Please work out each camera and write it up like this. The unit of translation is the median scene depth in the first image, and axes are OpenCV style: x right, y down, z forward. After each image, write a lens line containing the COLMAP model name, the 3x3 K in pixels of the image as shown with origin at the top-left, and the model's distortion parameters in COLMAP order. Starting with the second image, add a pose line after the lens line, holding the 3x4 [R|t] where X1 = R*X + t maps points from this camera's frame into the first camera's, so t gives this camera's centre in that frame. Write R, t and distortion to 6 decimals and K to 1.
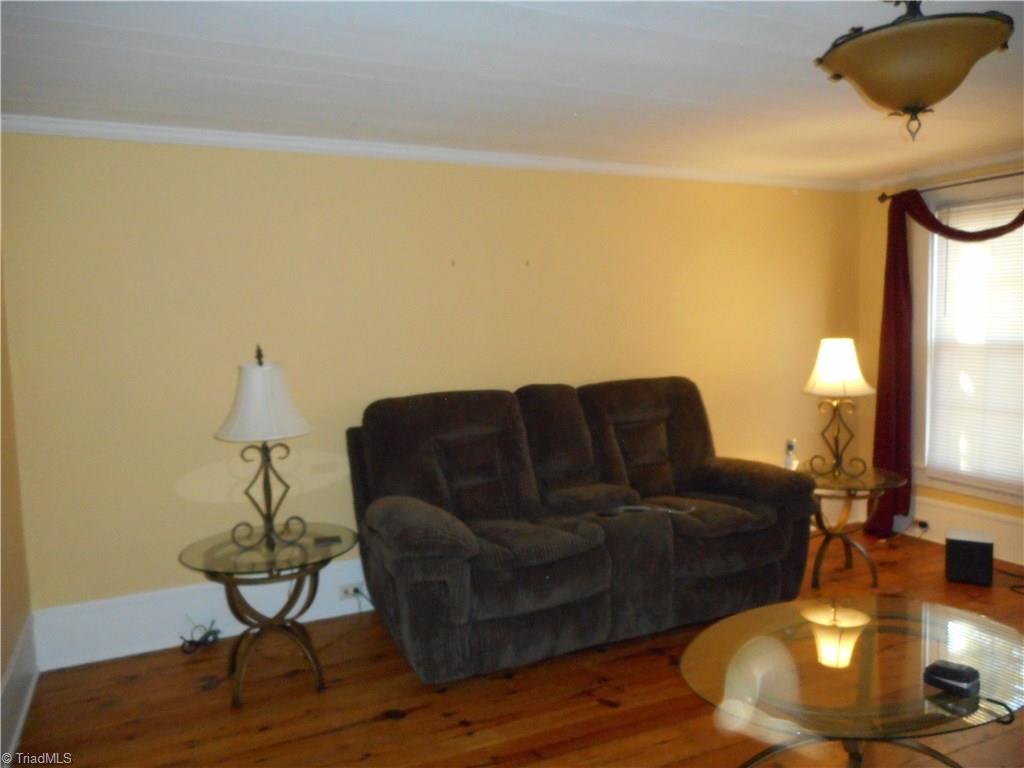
lens RADIAL K [[771.0, 0, 517.0], [0, 771.0, 385.6], [0, 0, 1]] dist [-0.009794, 0.018537]
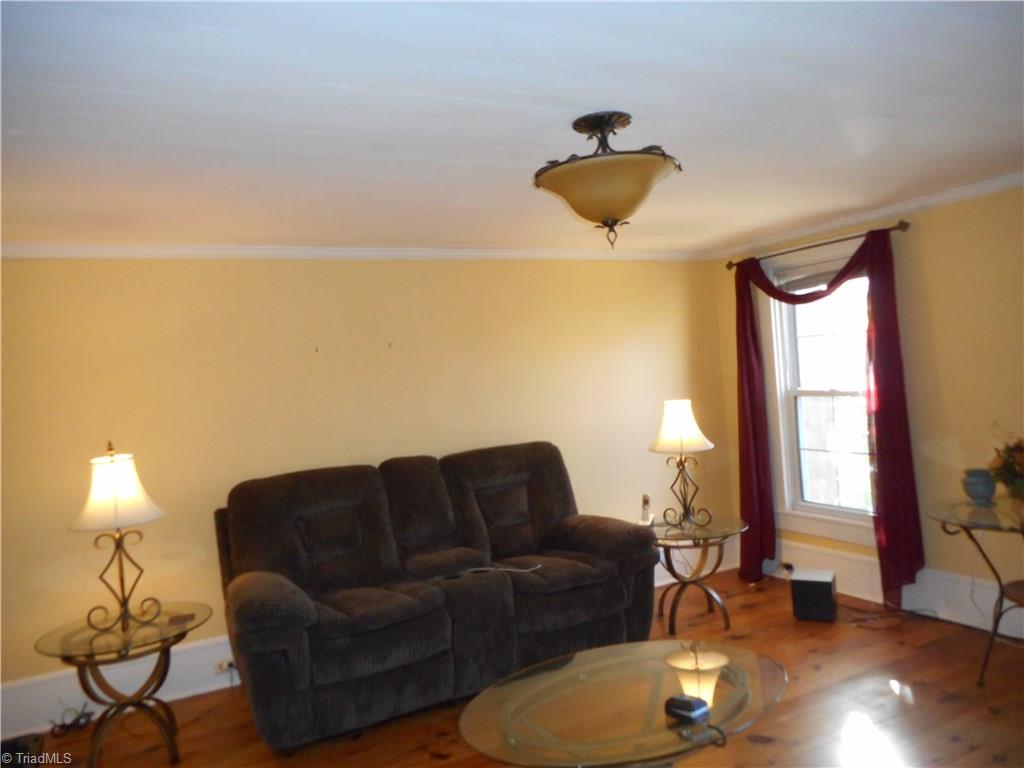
lens RADIAL K [[771.0, 0, 512.7], [0, 771.0, 382.5], [0, 0, 1]] dist [-0.009794, 0.018537]
pose [[0.998010, -0.053962, 0.032624, 0.176591], [0.056380, 0.995323, -0.078439, -0.014583], [-0.028239, 0.080123, 0.996385, -0.097822]]
